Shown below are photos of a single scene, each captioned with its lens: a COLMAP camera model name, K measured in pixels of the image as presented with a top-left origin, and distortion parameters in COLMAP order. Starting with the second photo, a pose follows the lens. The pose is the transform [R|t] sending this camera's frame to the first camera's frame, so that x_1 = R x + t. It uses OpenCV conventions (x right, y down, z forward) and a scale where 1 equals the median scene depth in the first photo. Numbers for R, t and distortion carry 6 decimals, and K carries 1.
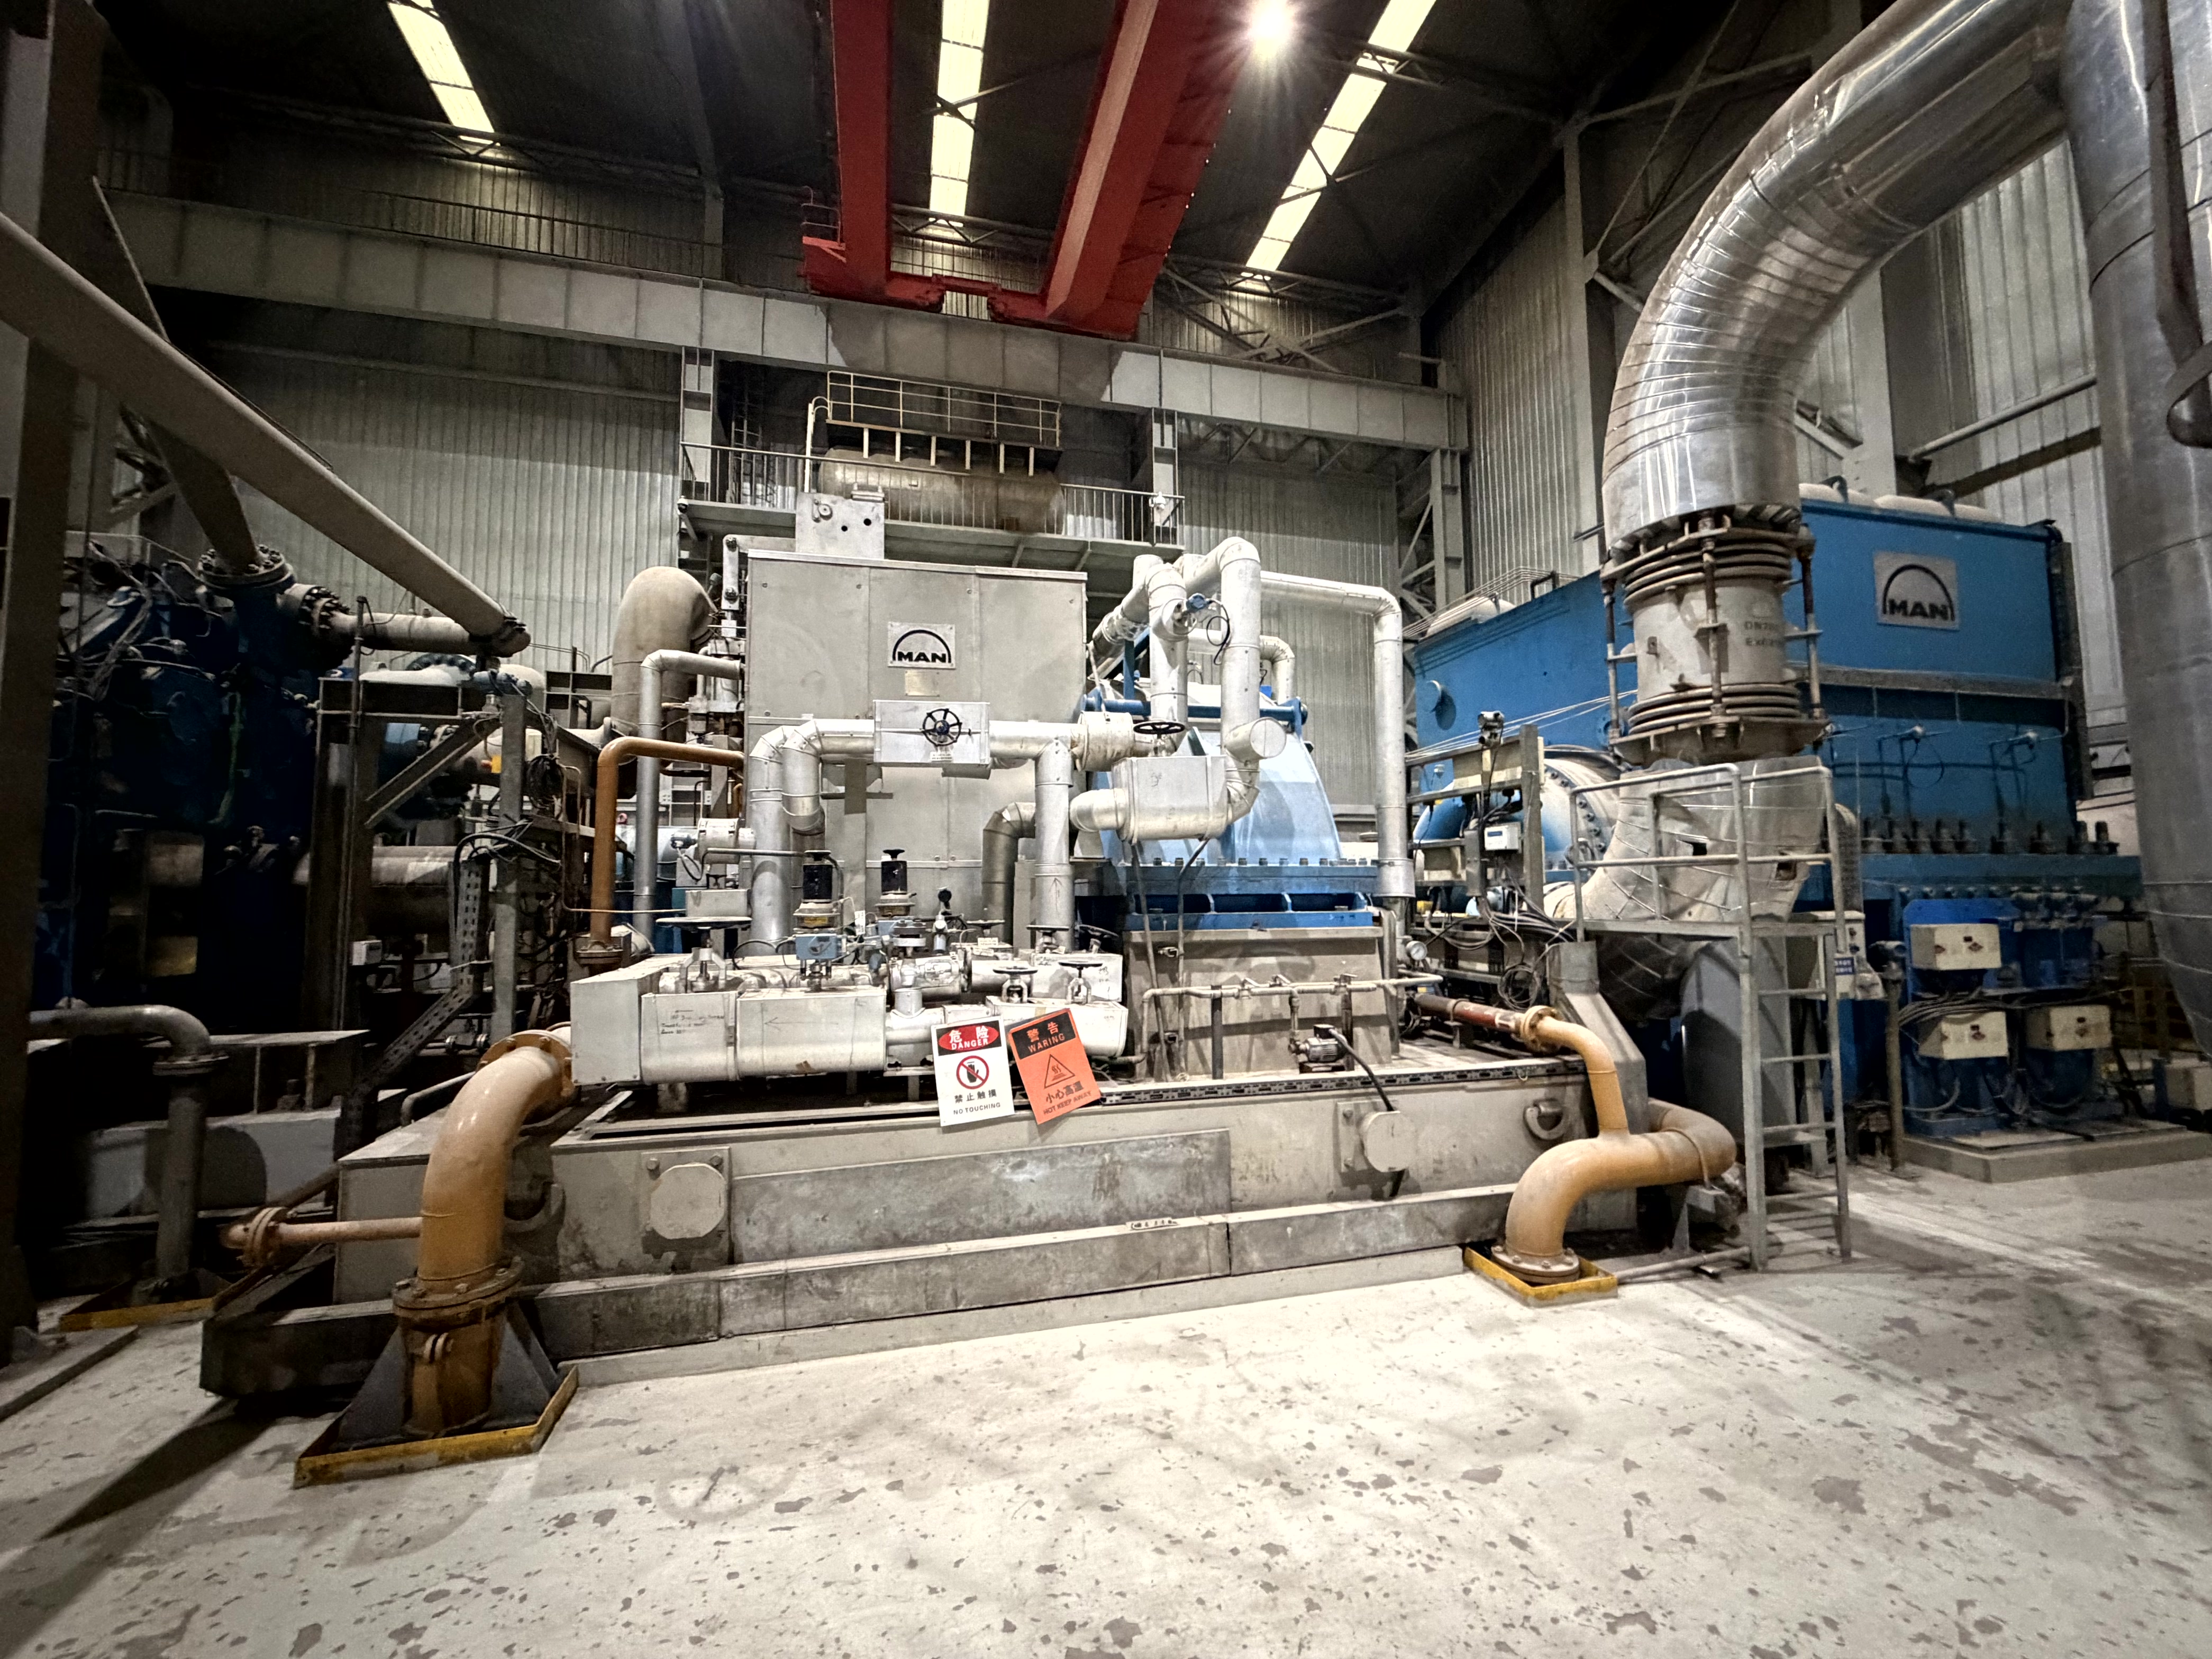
lens RADIAL K [[880.5, 0, 1099.6], [0, 880.5, 829.9], [0, 0, 1]] dist [-0.000580, 0.000347]
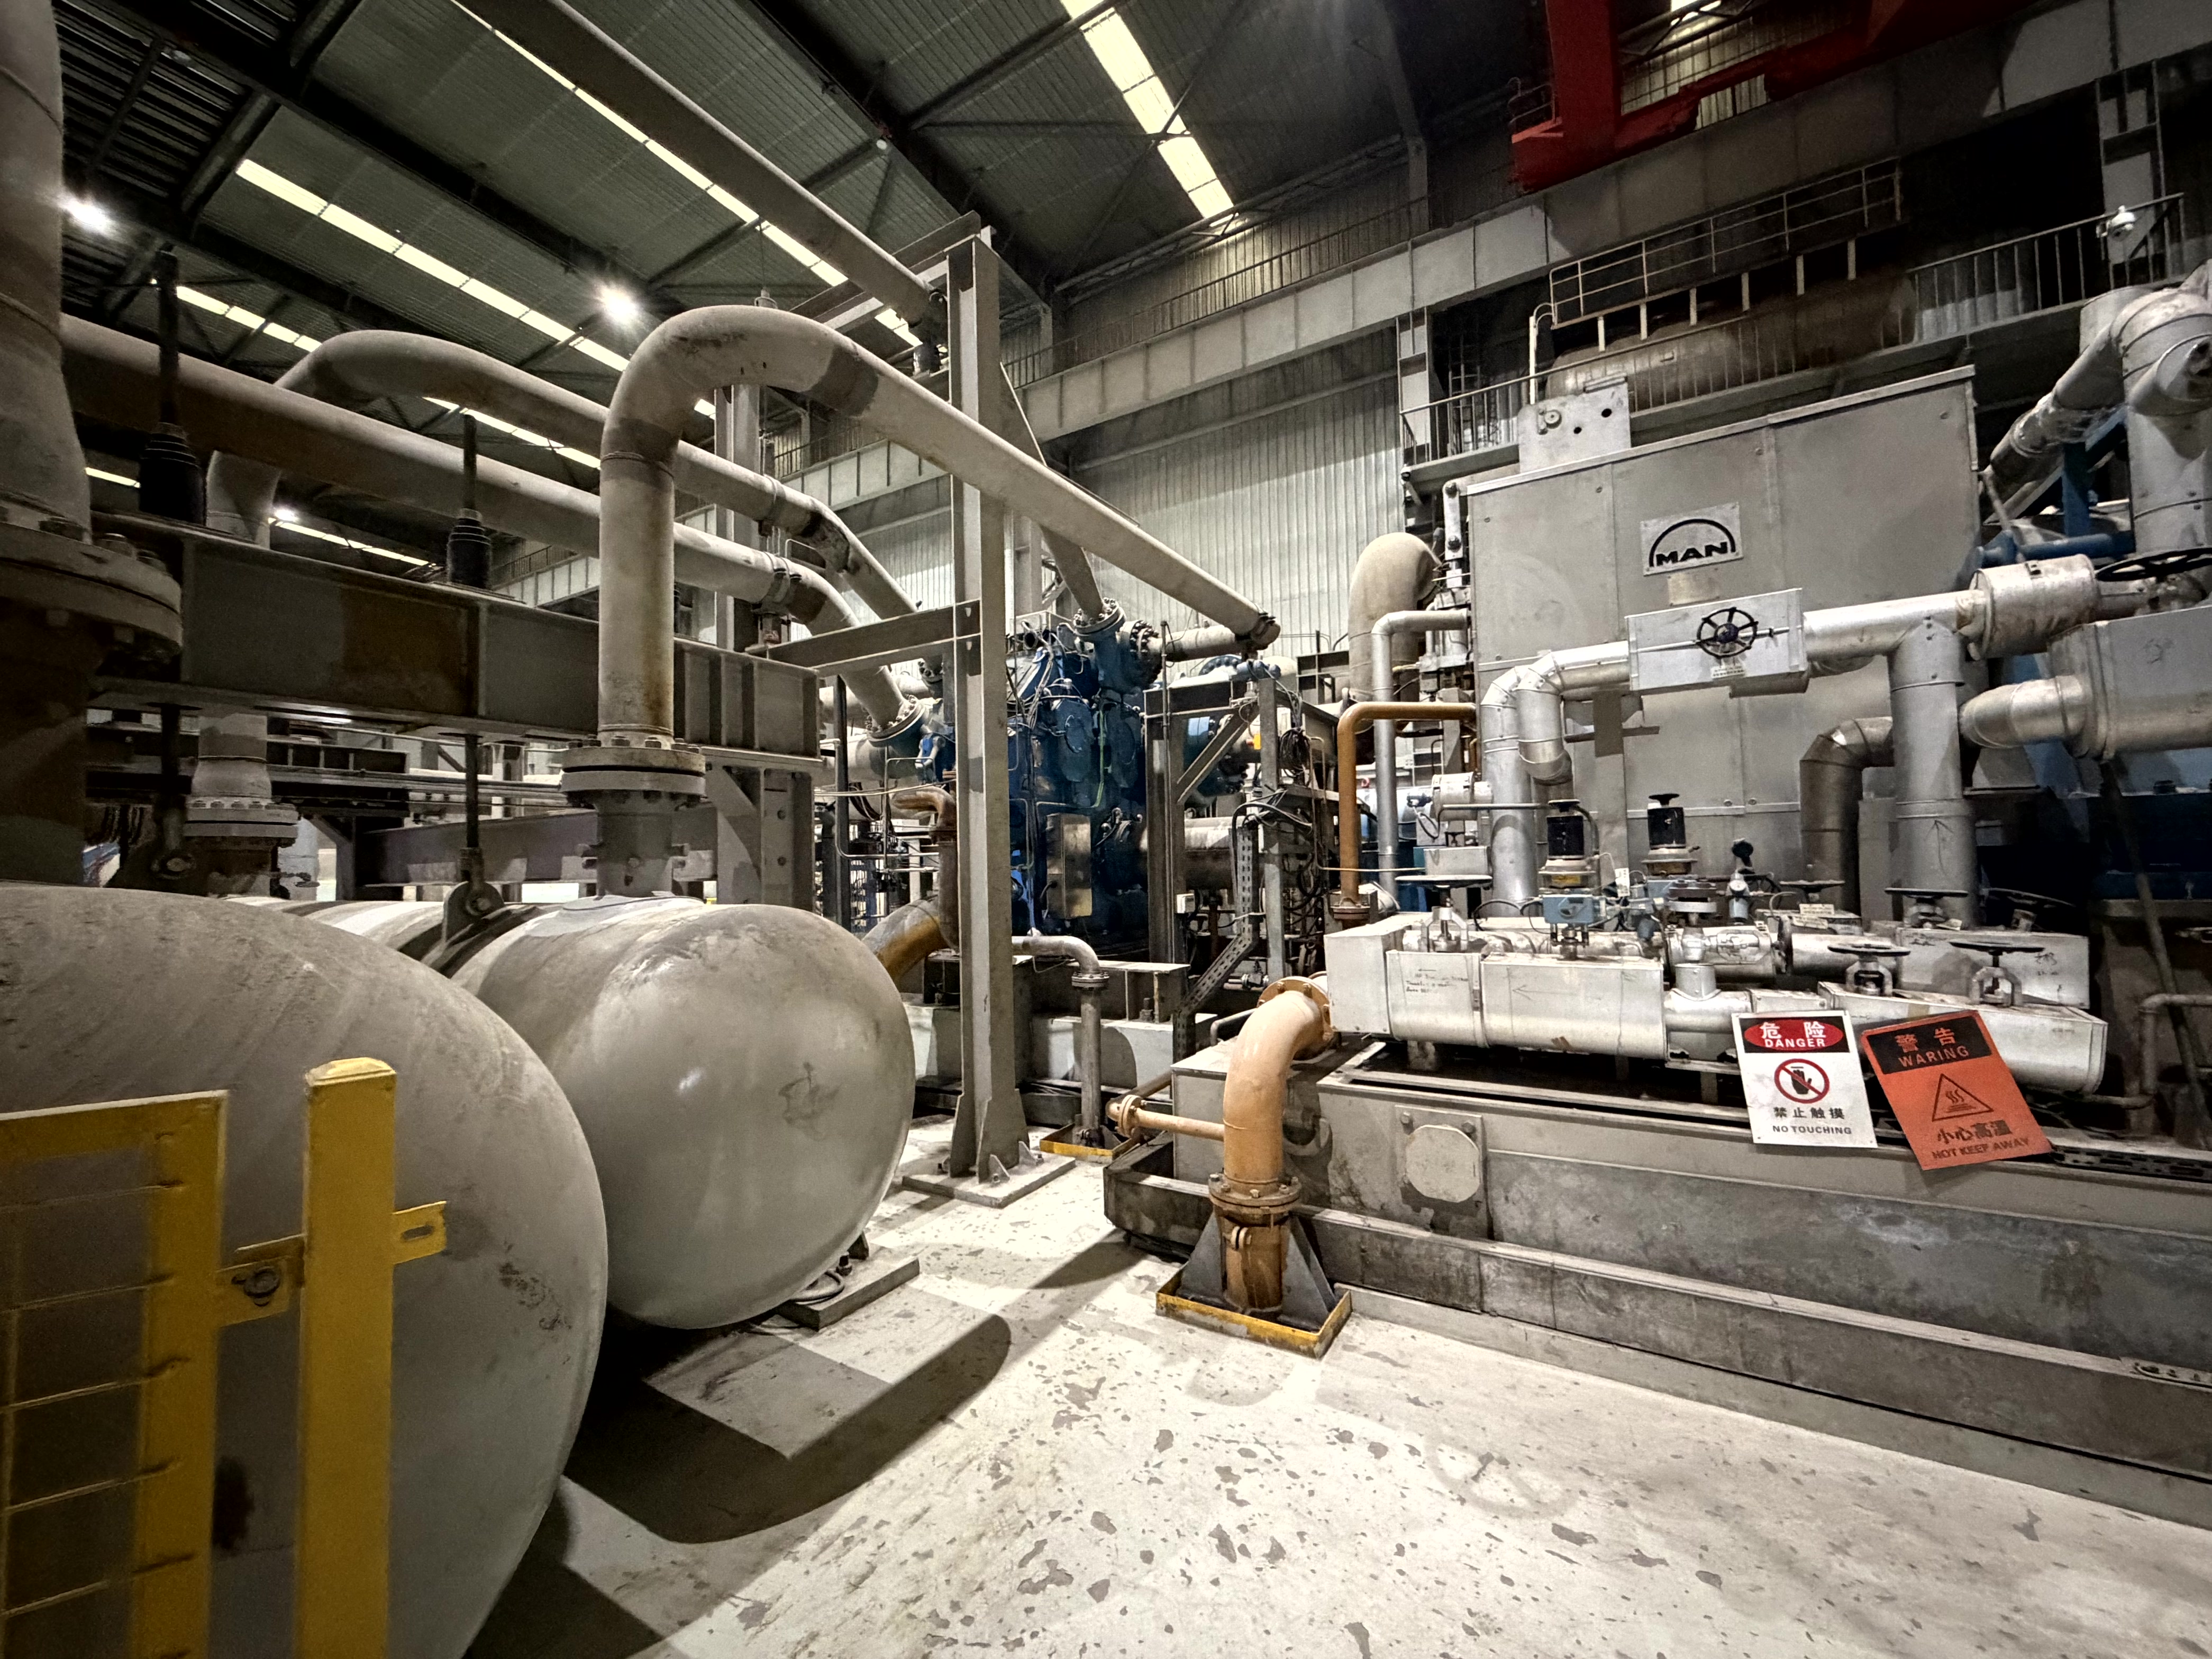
lens RADIAL K [[880.5, 0, 1099.6], [0, 880.5, 829.9], [0, 0, 1]] dist [-0.000580, 0.000347]
pose [[0.694840, -0.035327, -0.718296, -0.010680], [0.067609, 0.997578, 0.016338, 0.006535], [0.715979, -0.059916, 0.695546, 0.048930]]
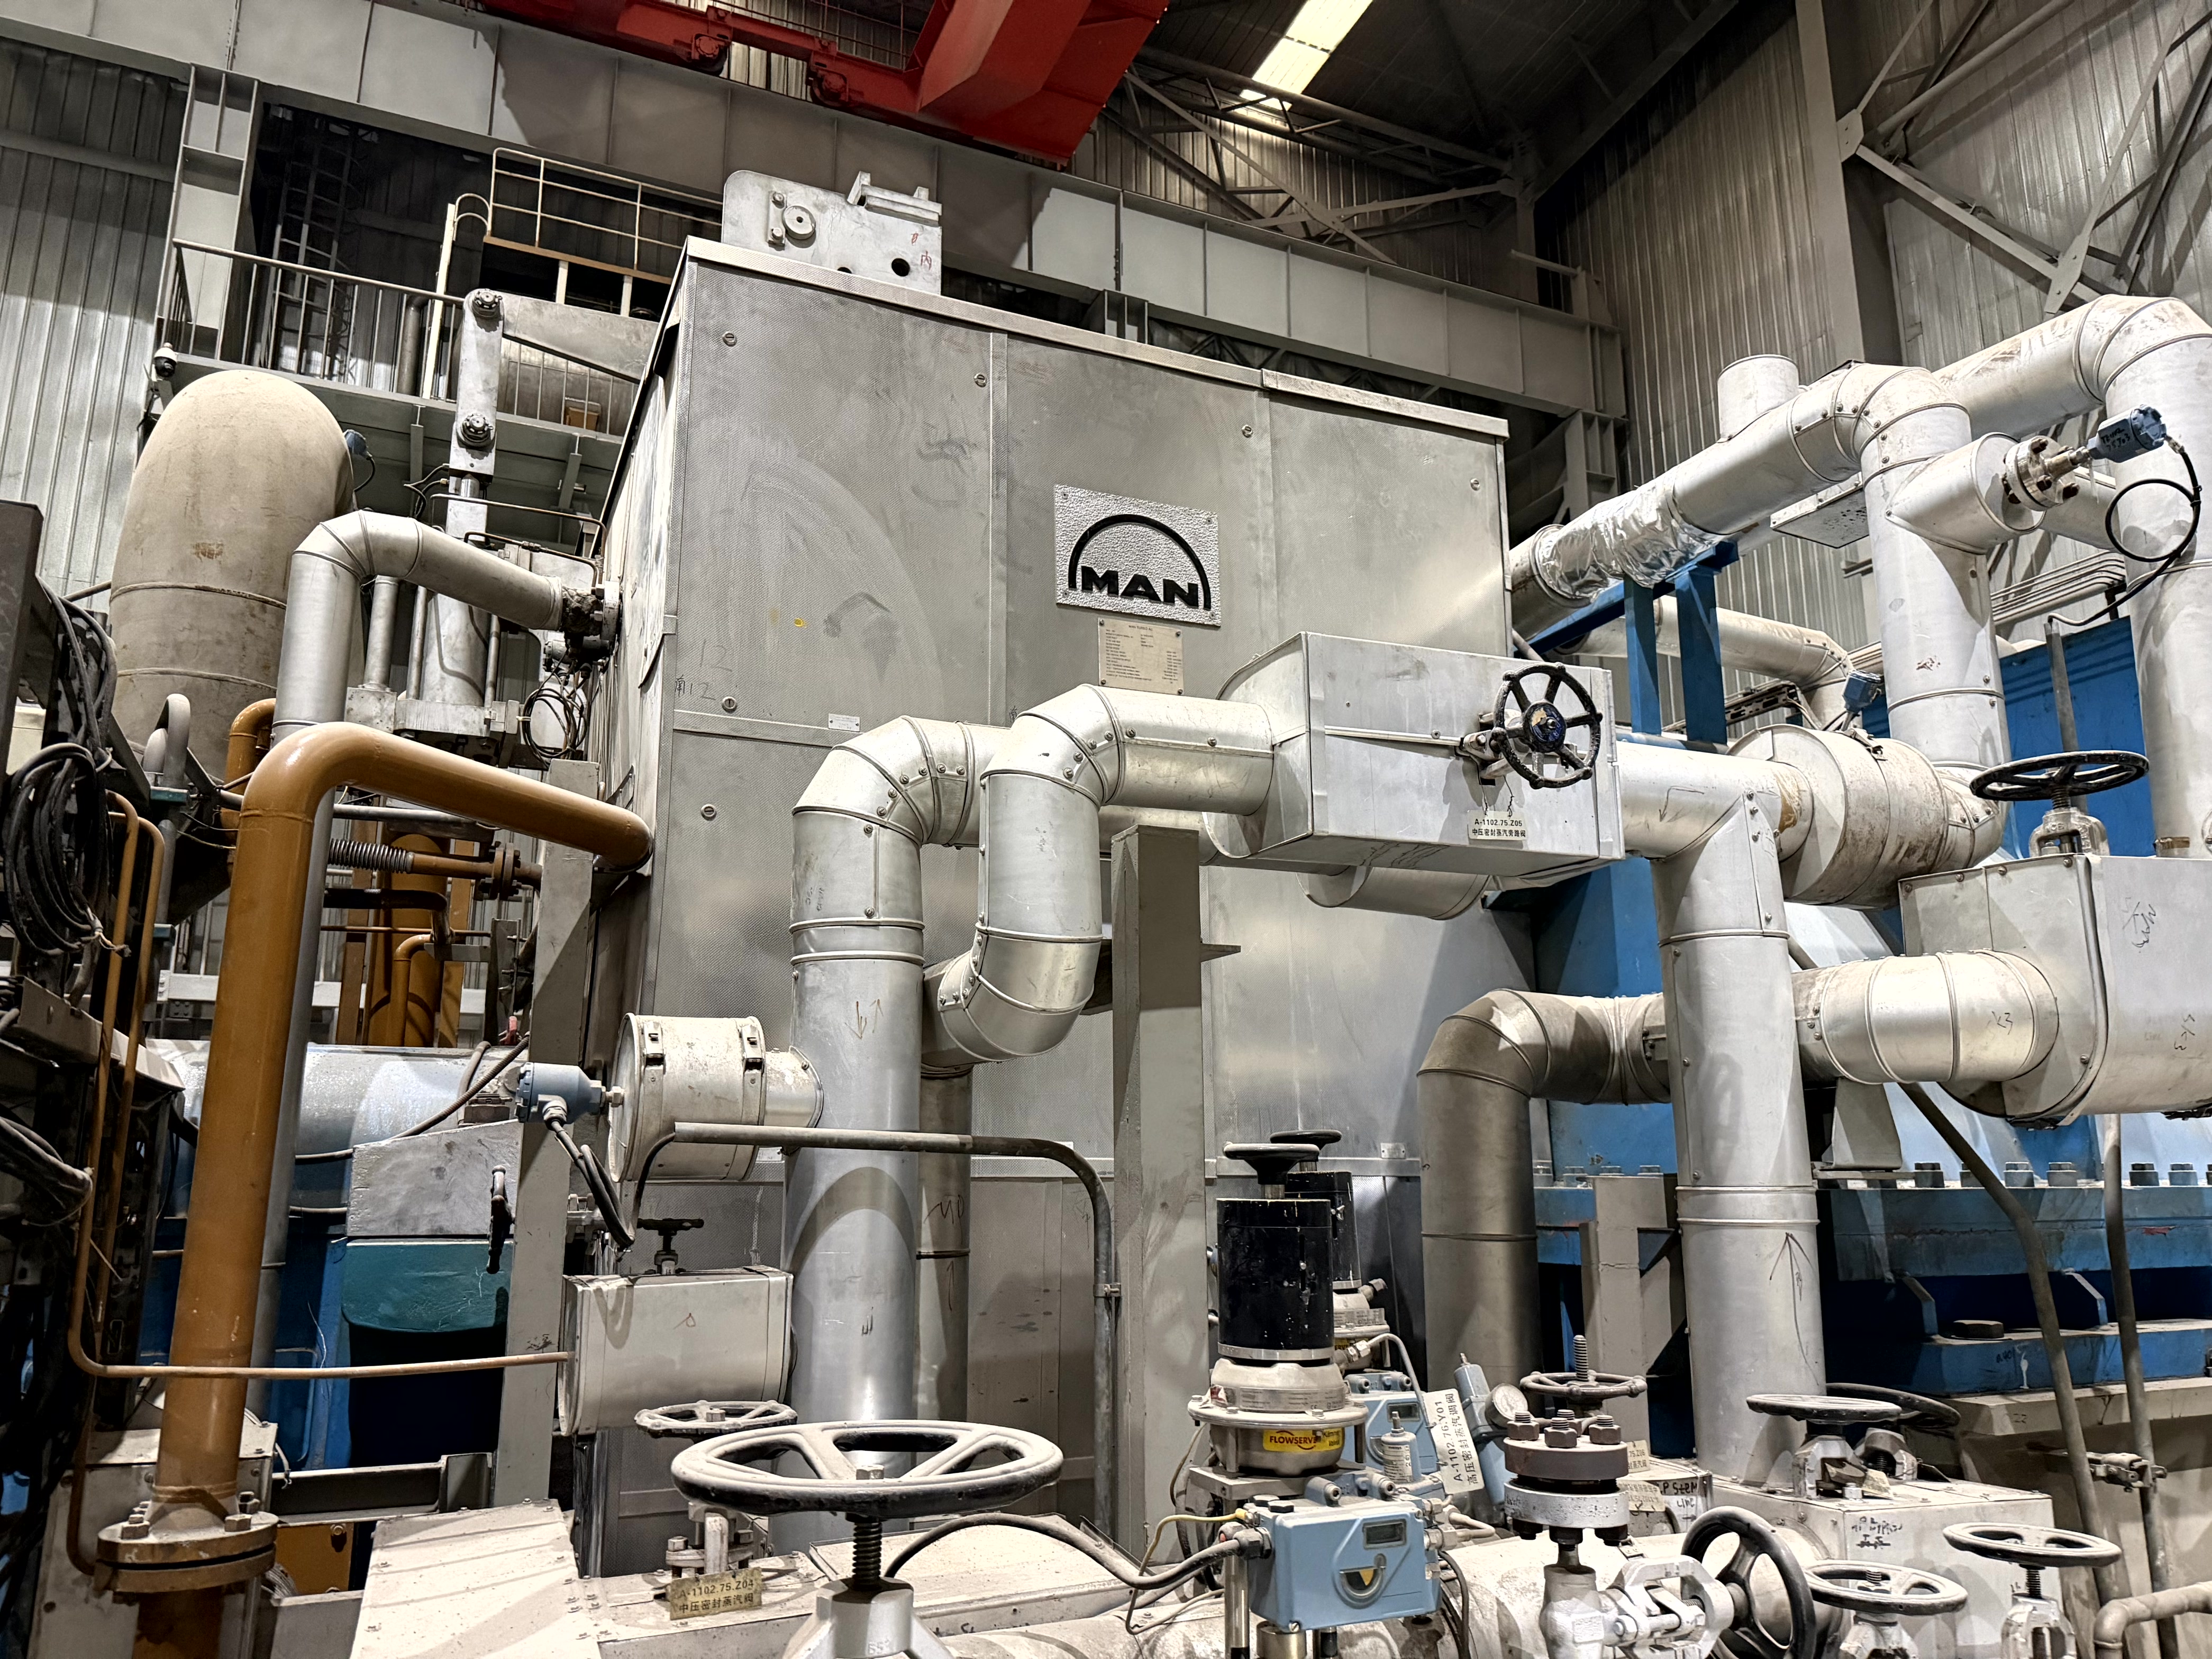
lens RADIAL K [[1554.1, 0, 1101.6], [0, 1554.1, 840.8], [0, 0, 1]] dist [0.053648, -0.072941]
pose [[0.985089, 0.042529, 0.166705, -0.390279], [-0.017347, 0.988580, -0.149693, 0.003973], [-0.171168, 0.144569, 0.974578, 0.479370]]
